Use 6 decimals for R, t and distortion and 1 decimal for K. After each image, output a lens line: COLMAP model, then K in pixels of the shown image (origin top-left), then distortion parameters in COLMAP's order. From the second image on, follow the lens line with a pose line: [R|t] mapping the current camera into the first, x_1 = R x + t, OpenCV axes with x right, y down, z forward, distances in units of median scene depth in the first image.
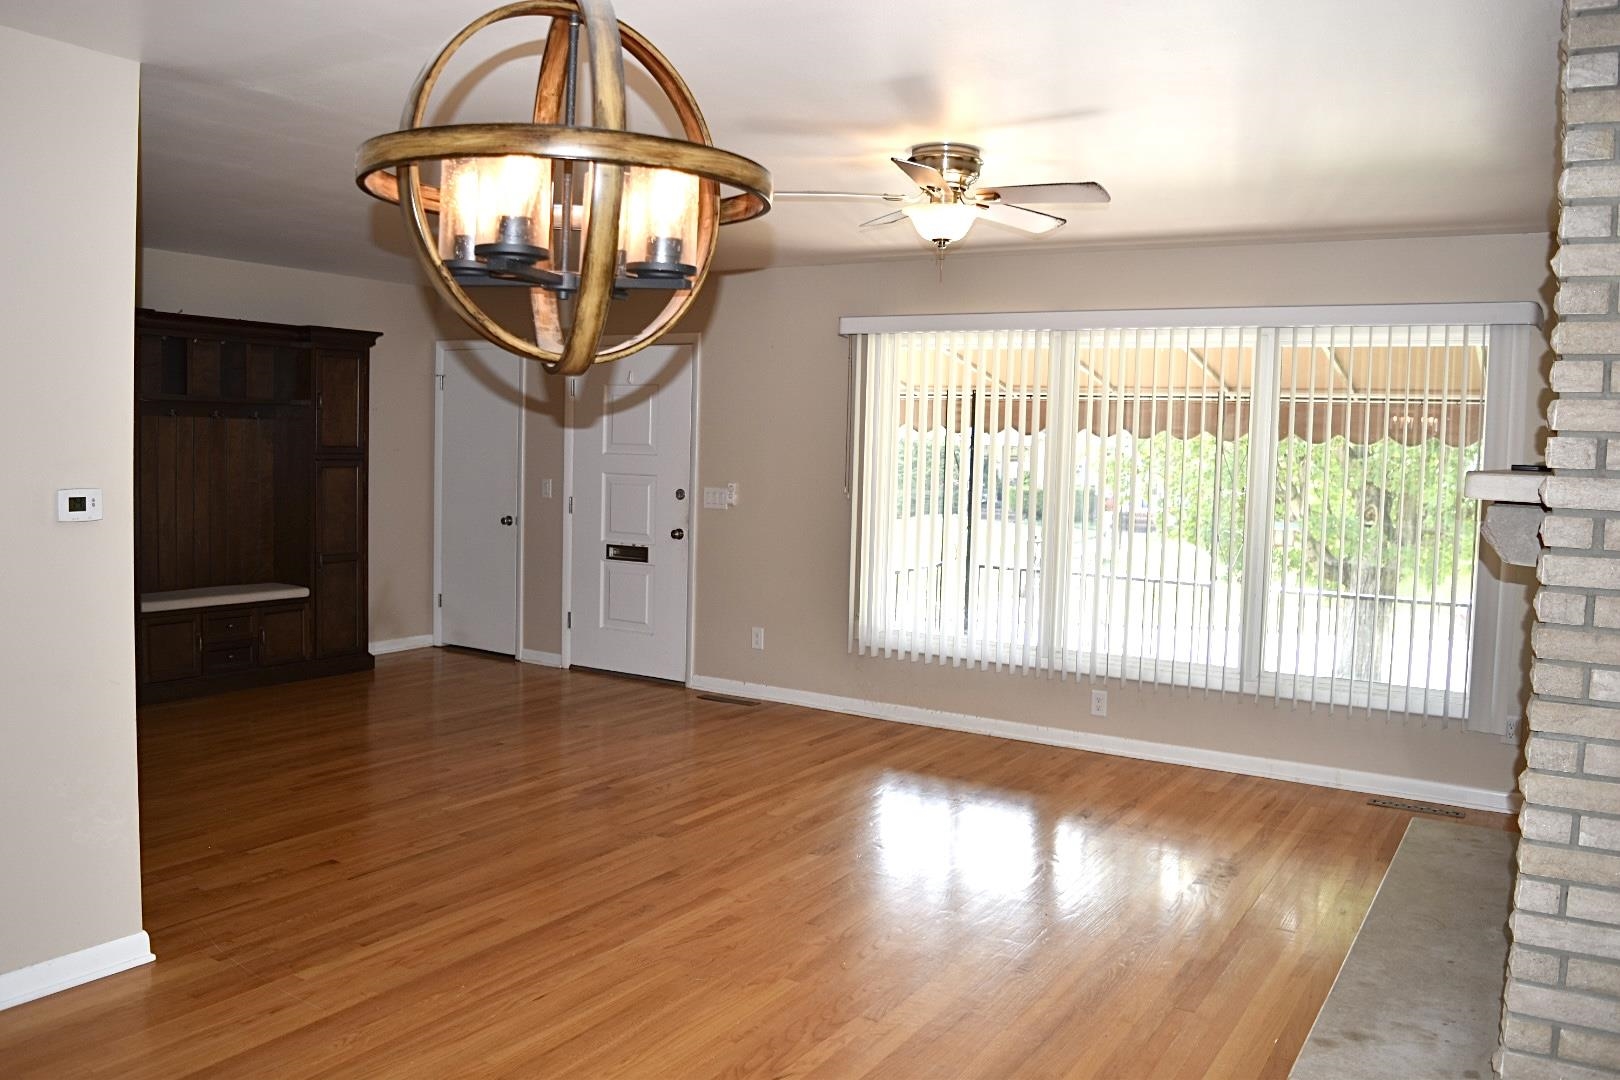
lens RADIAL K [[1270.3, 0, 813.9], [0, 1270.3, 534.2], [0, 0, 1]] dist [-0.093225, 0.034431]
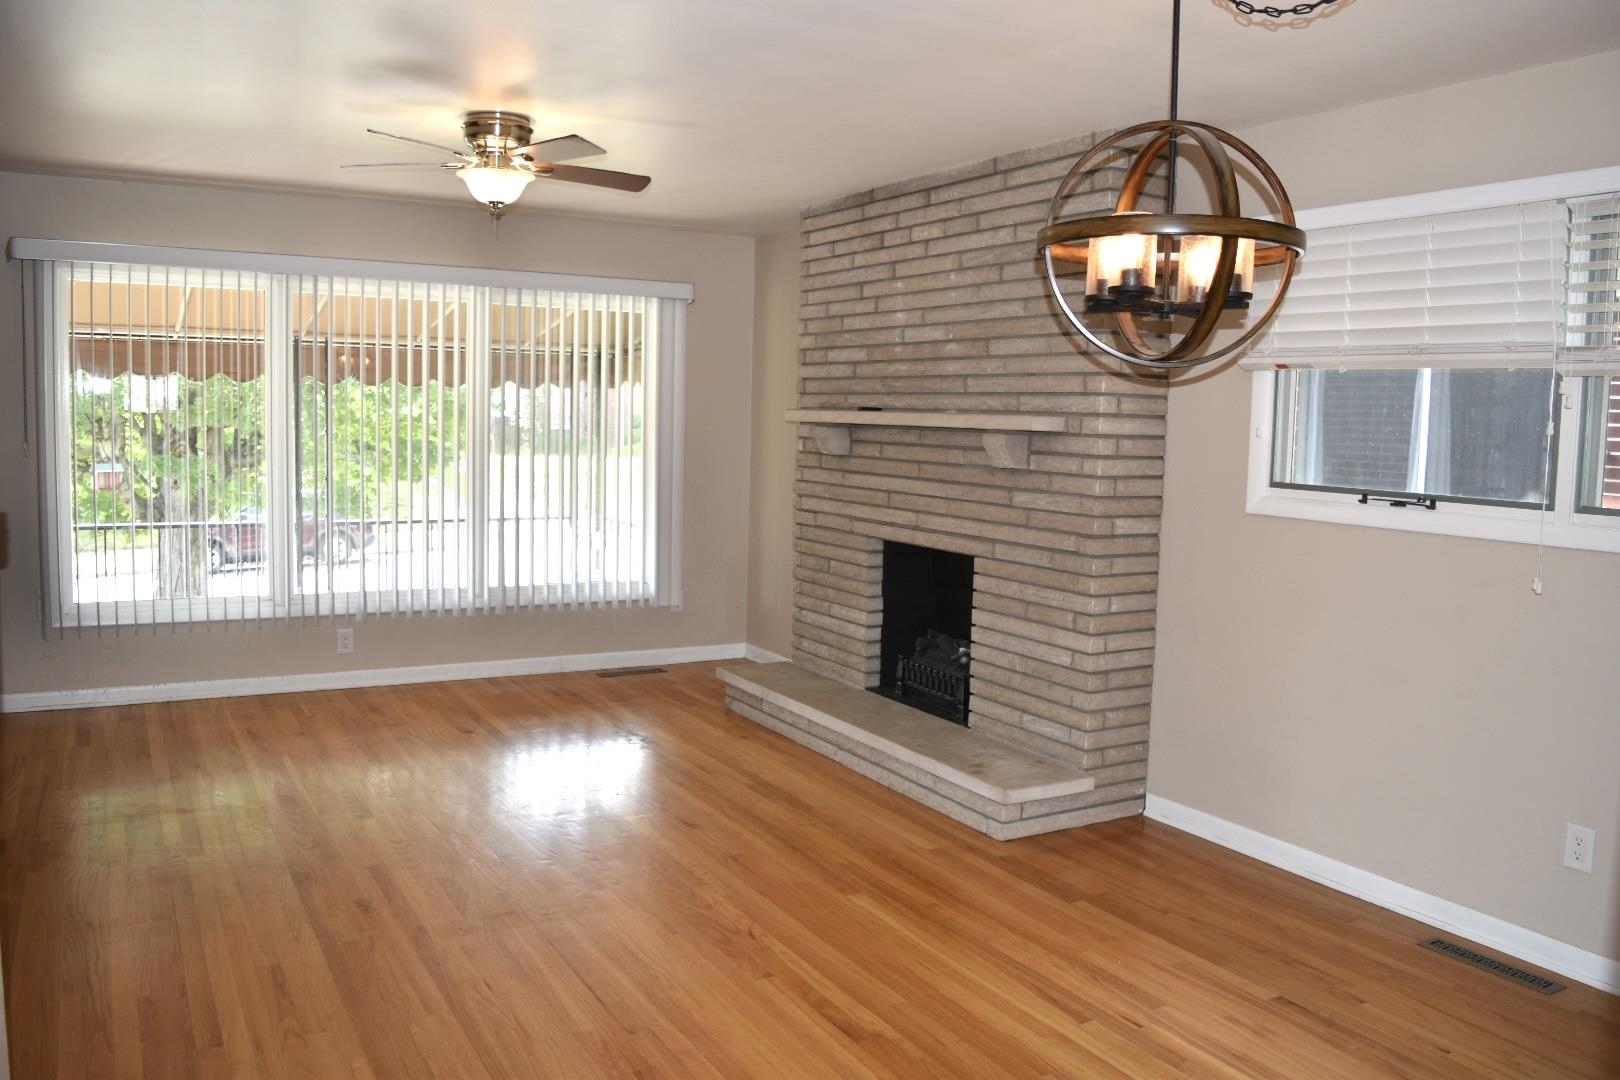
lens RADIAL K [[1270.3, 0, 813.9], [0, 1270.3, 534.2], [0, 0, 1]] dist [-0.093225, 0.034431]
pose [[0.480286, -0.100222, 0.871367, -0.720853], [0.052379, 0.994955, 0.085565, -0.032012], [-0.875547, 0.004546, 0.483112, 0.257967]]
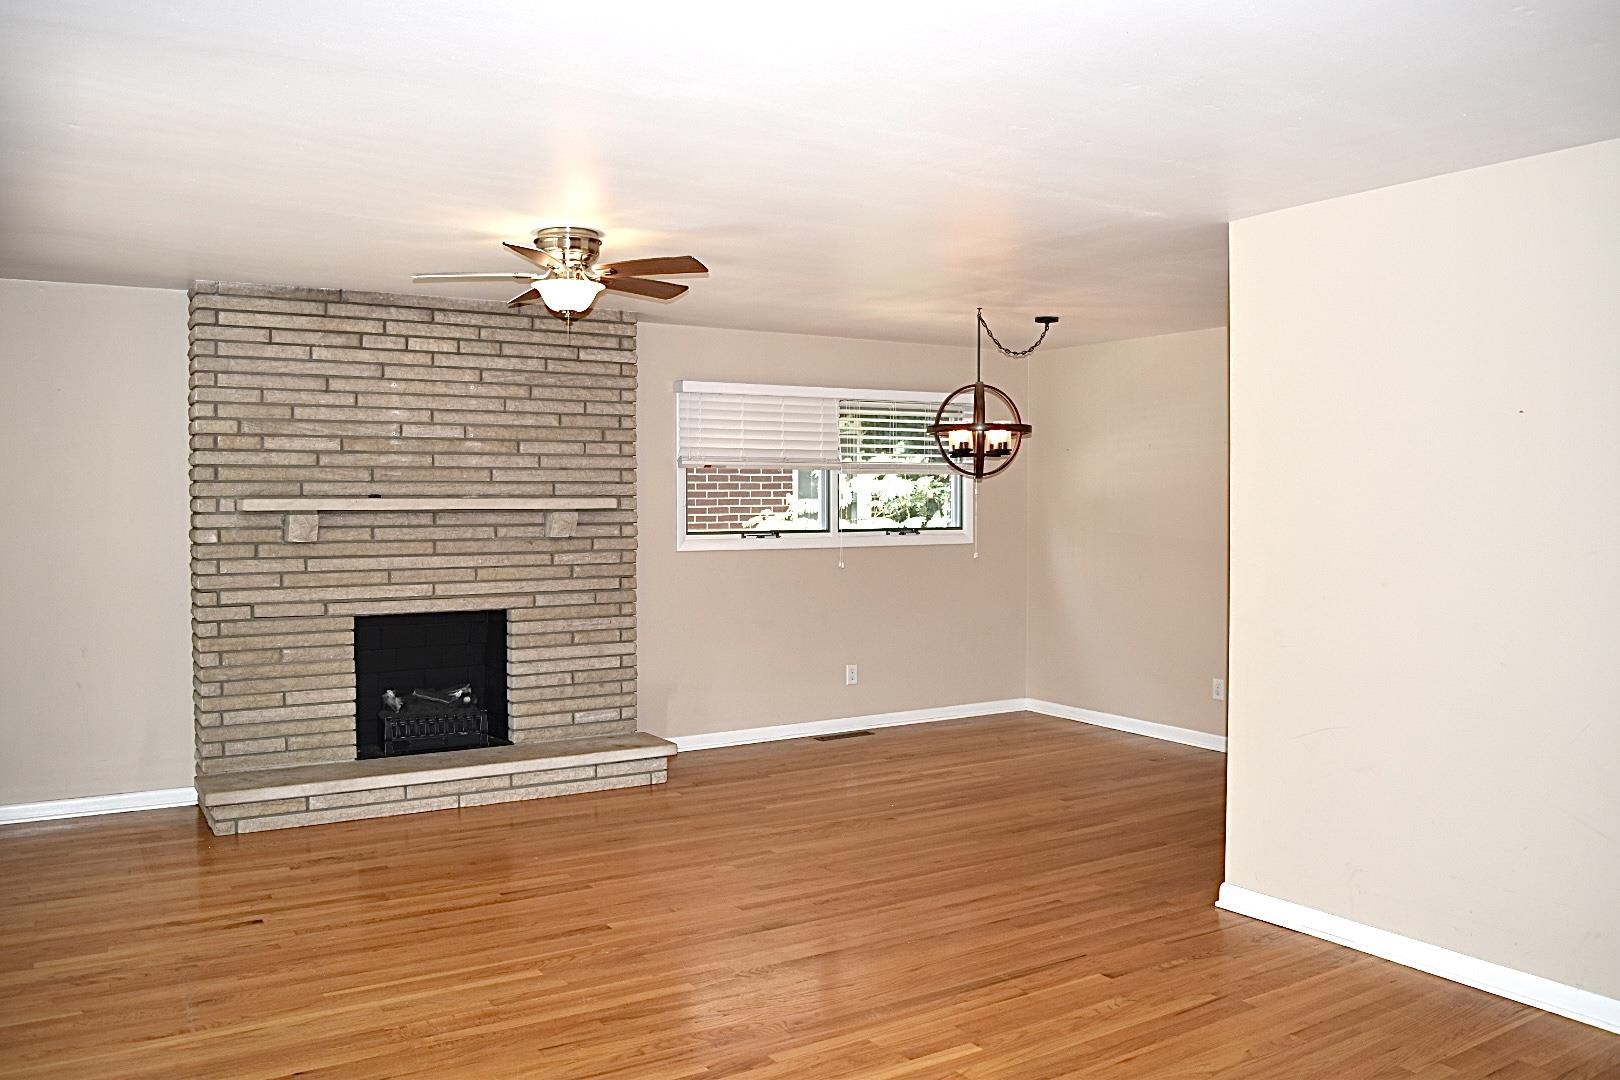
lens RADIAL K [[1270.3, 0, 813.9], [0, 1270.3, 534.2], [0, 0, 1]] dist [-0.093225, 0.034431]
pose [[-0.896413, -0.043128, 0.441116, -0.600376], [0.005976, 0.993988, 0.109327, -0.158022], [-0.443179, 0.100638, -0.890766, 1.931333]]
